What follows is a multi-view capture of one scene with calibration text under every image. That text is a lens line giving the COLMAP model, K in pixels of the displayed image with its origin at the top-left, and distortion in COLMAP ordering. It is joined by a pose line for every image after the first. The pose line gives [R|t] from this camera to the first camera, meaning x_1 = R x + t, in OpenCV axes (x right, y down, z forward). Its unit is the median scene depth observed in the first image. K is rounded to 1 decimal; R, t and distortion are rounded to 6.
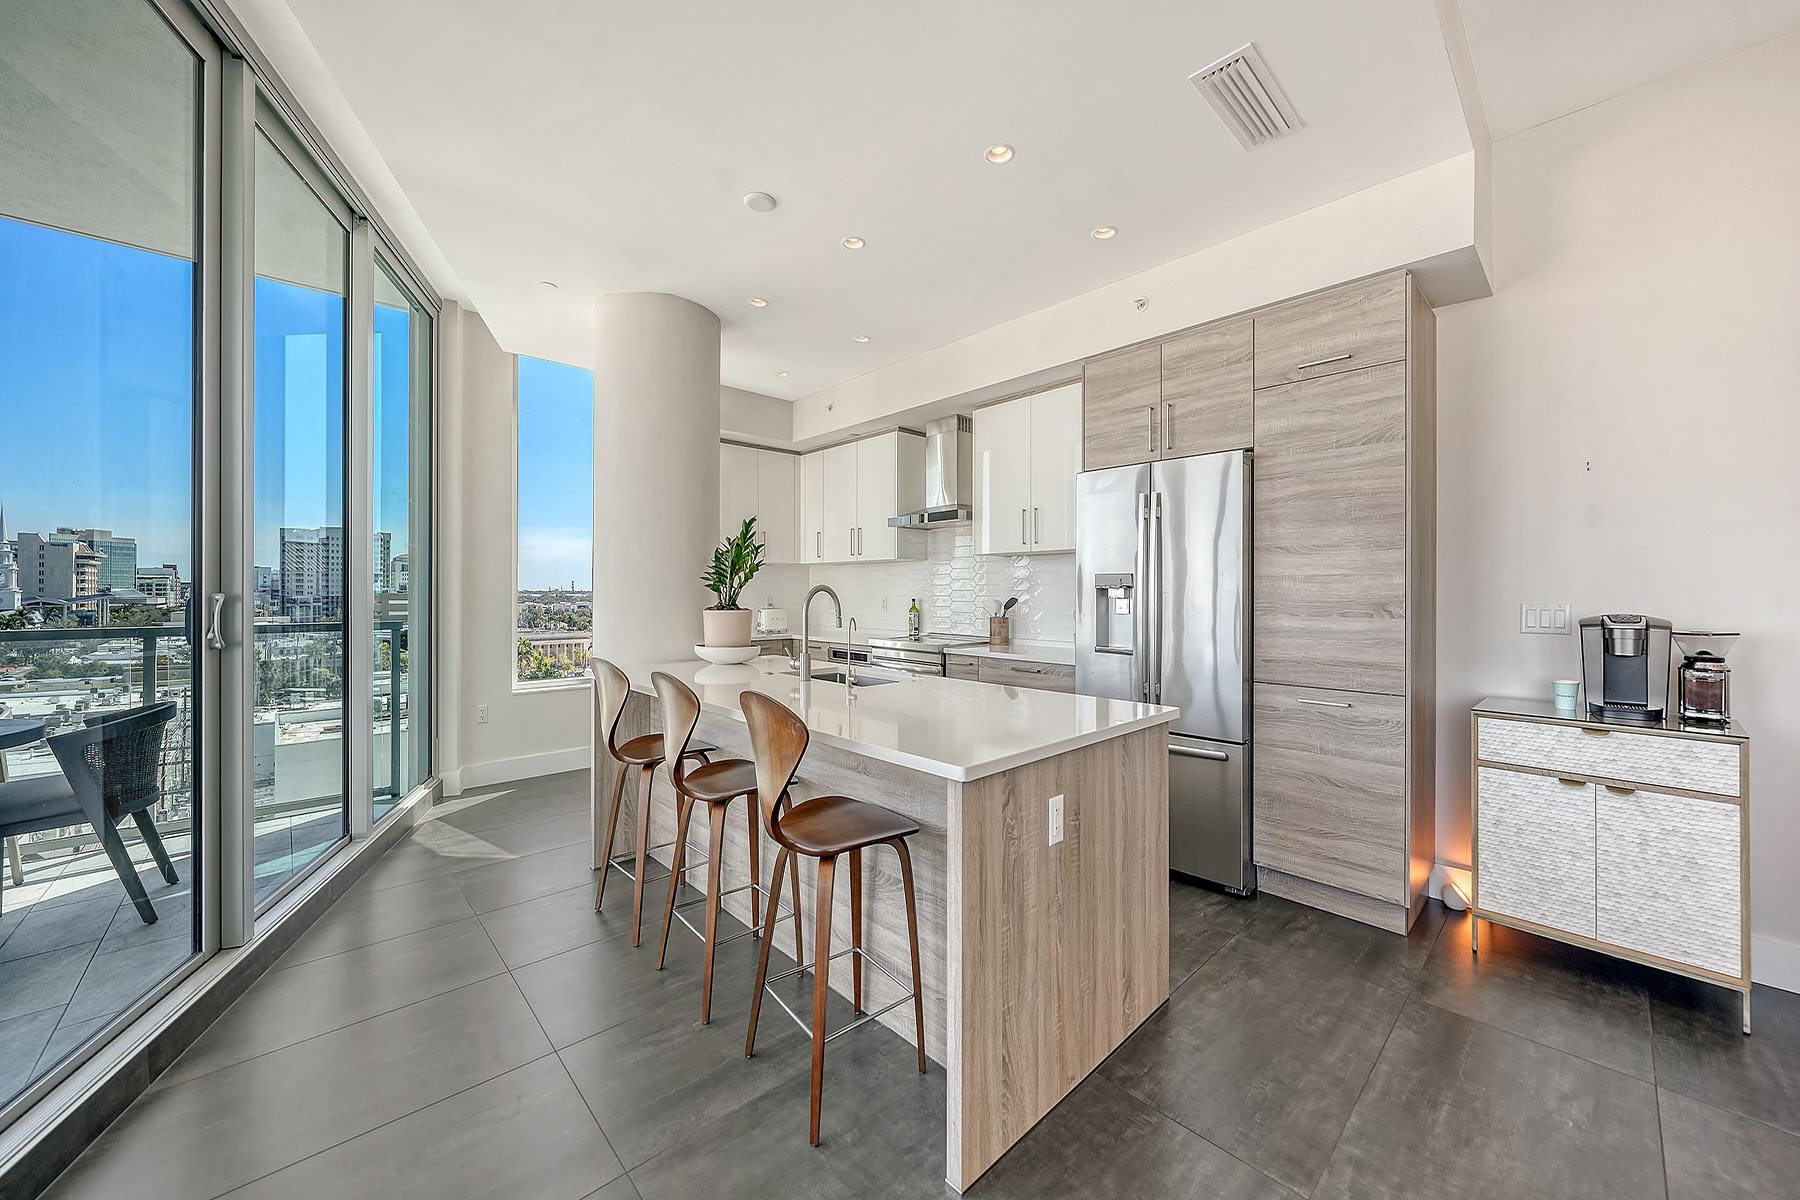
lens RADIAL K [[640.7, 0, 888.5], [0, 640.7, 590.7], [0, 0, 1]] dist [-0.002737, -0.000136]
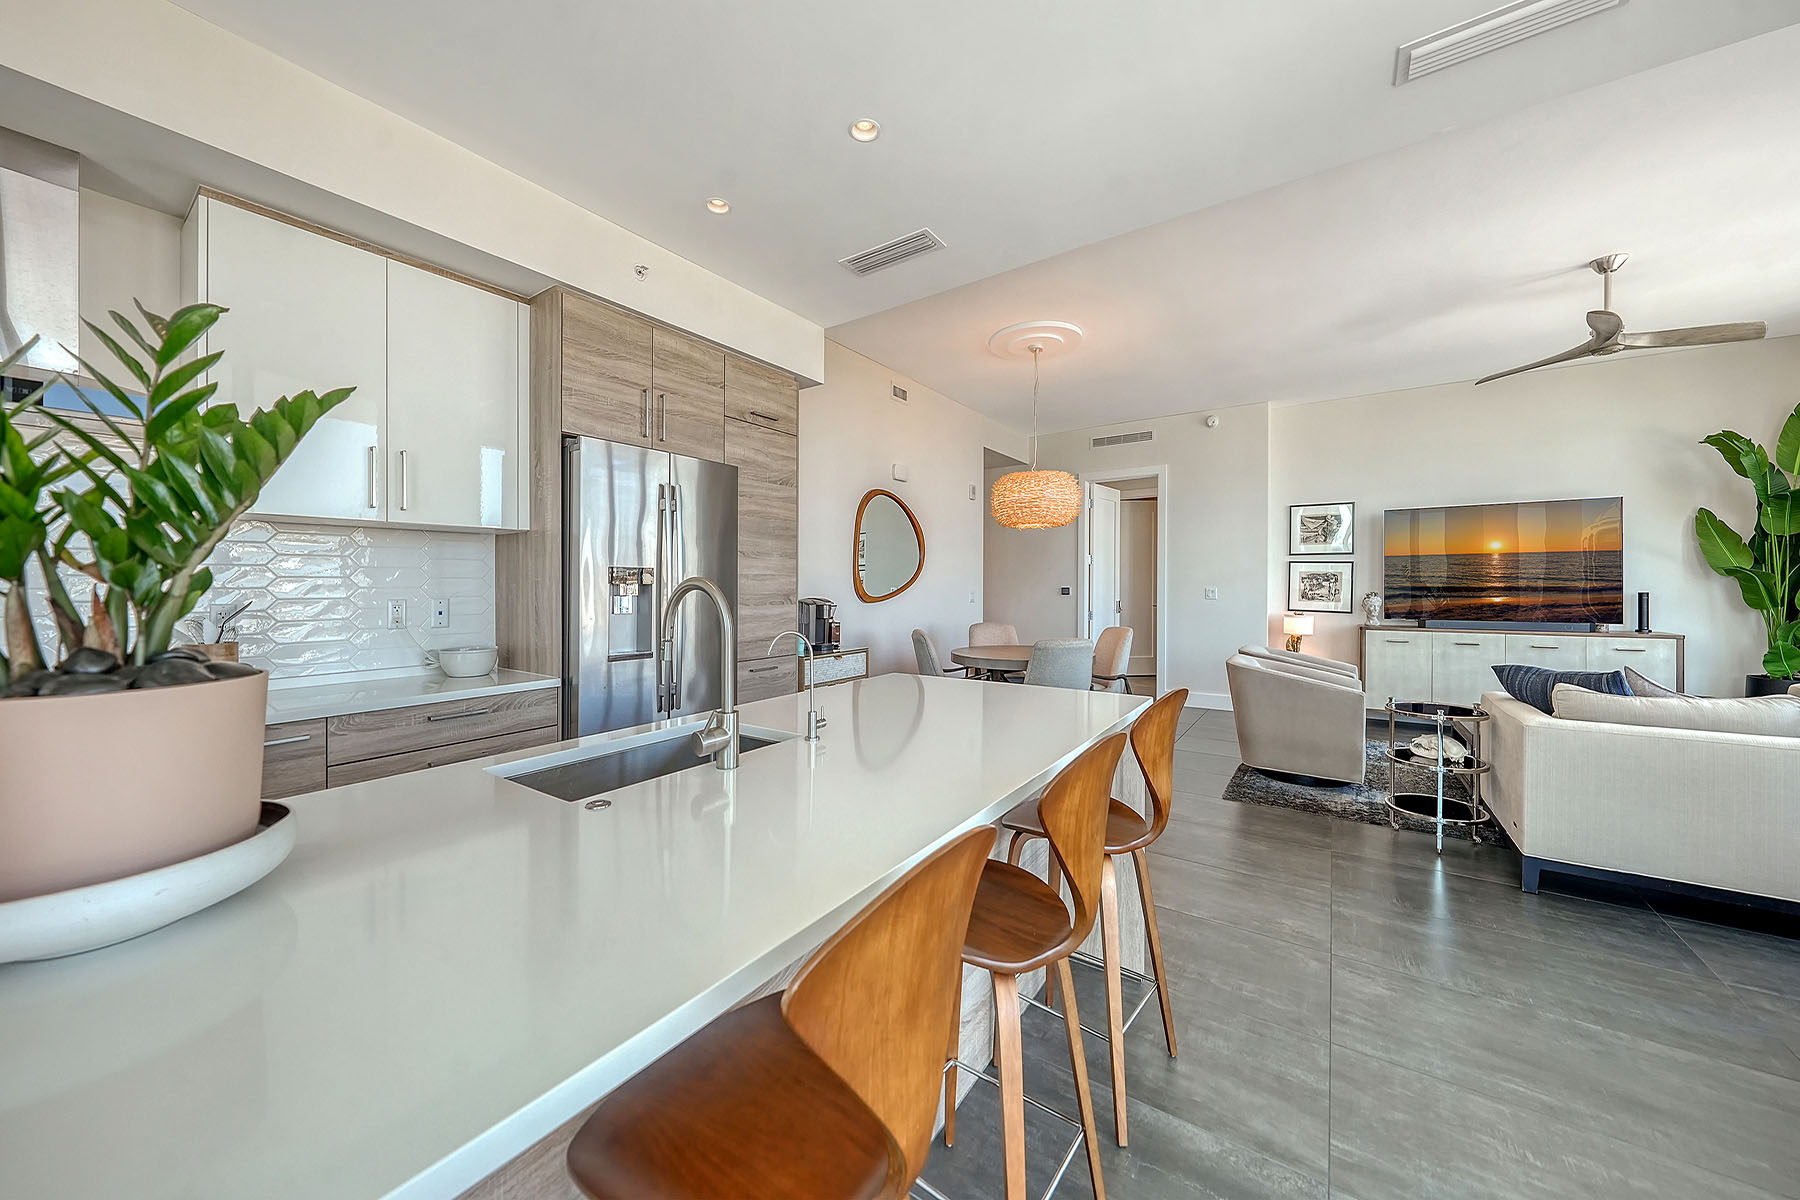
lens RADIAL K [[625.1, 0, 886.8], [0, 625.1, 585.1], [0, 0, 1]] dist [-0.000631, -0.000127]
pose [[-0.207423, -0.002710, 0.978248, -0.607588], [0.002627, 0.999991, 0.003328, -0.005460], [-0.978248, 0.003260, -0.207414, 0.938727]]
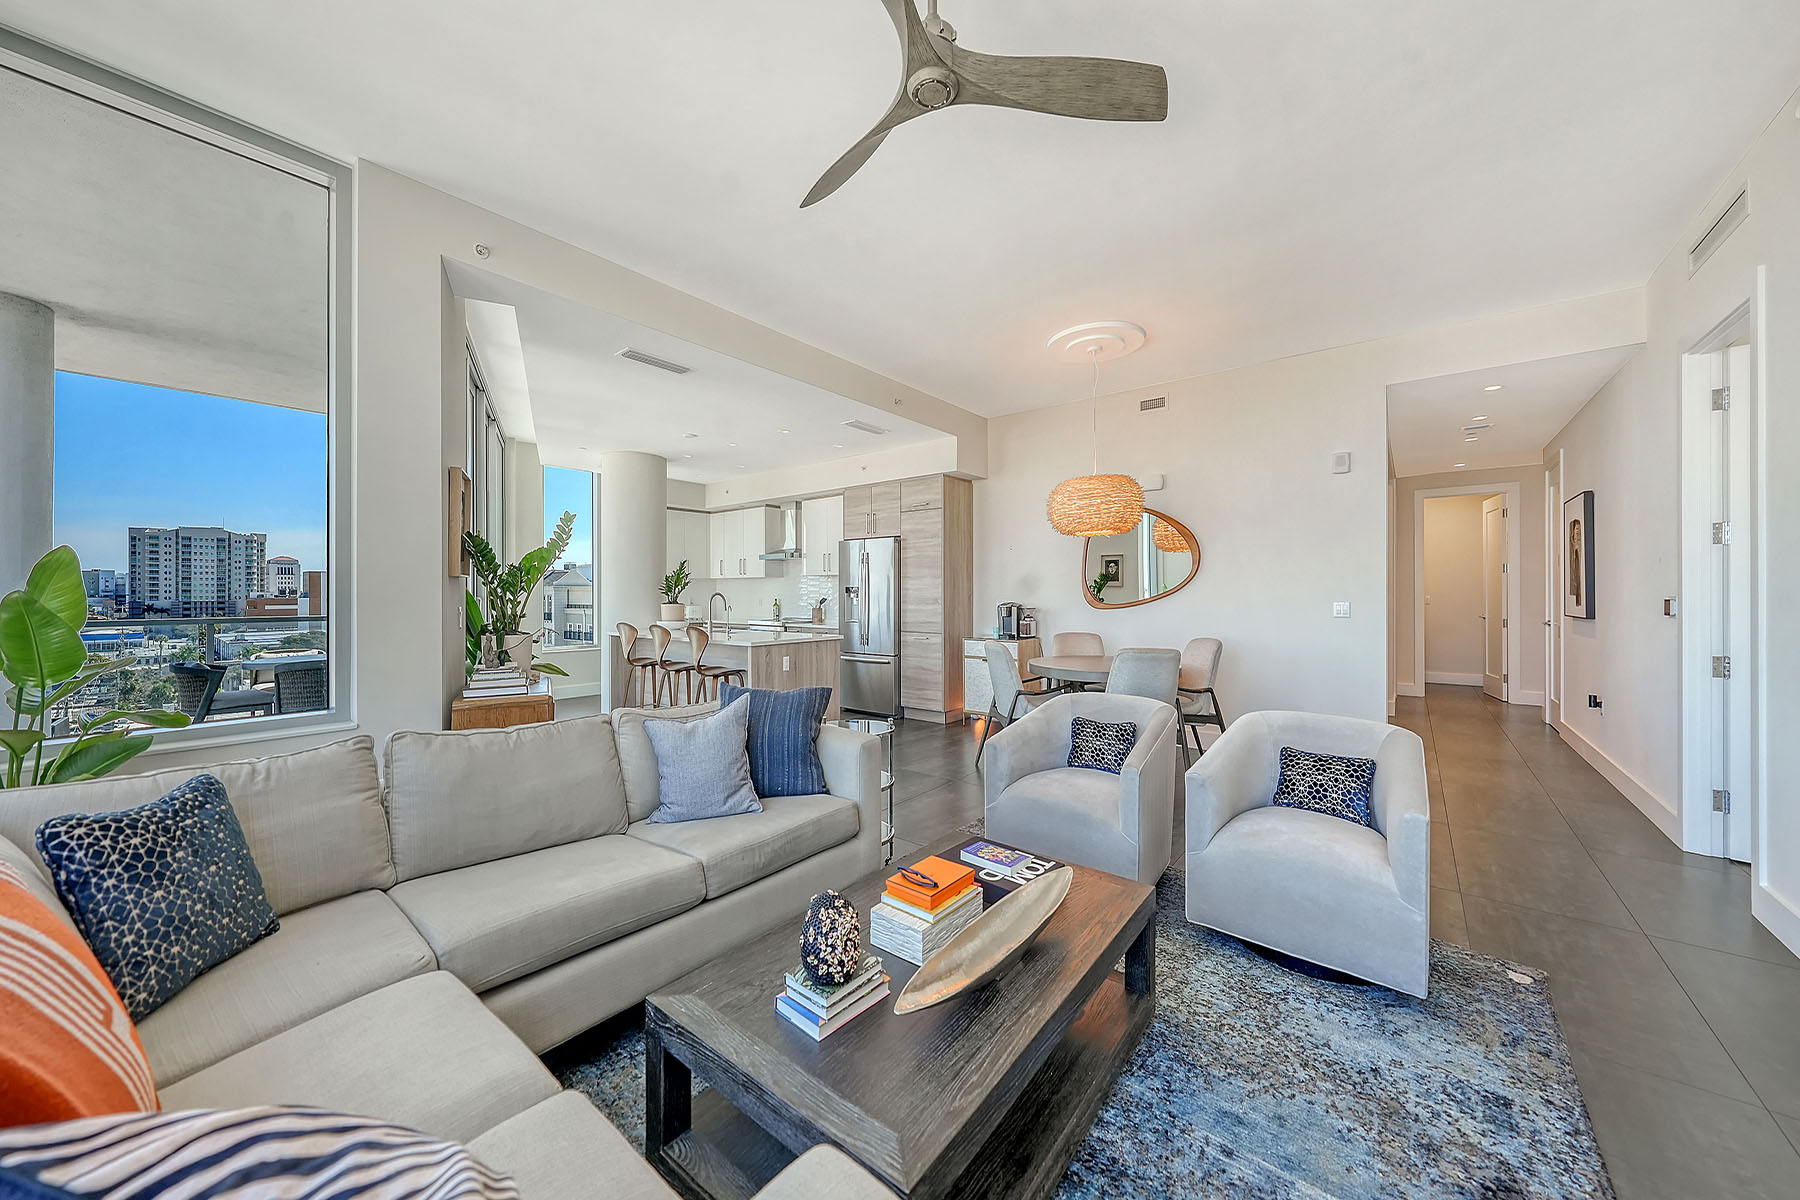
lens RADIAL K [[612.7, 0, 900.0], [0, 612.7, 600.0], [0, 0, 1]] dist [-0.000029, -0.000047]
pose [[0.987940, -0.005004, 0.154754, 0.205054], [0.003298, 0.999931, 0.011279, -0.004475], [-0.154800, -0.010633, 0.987889, -1.302058]]
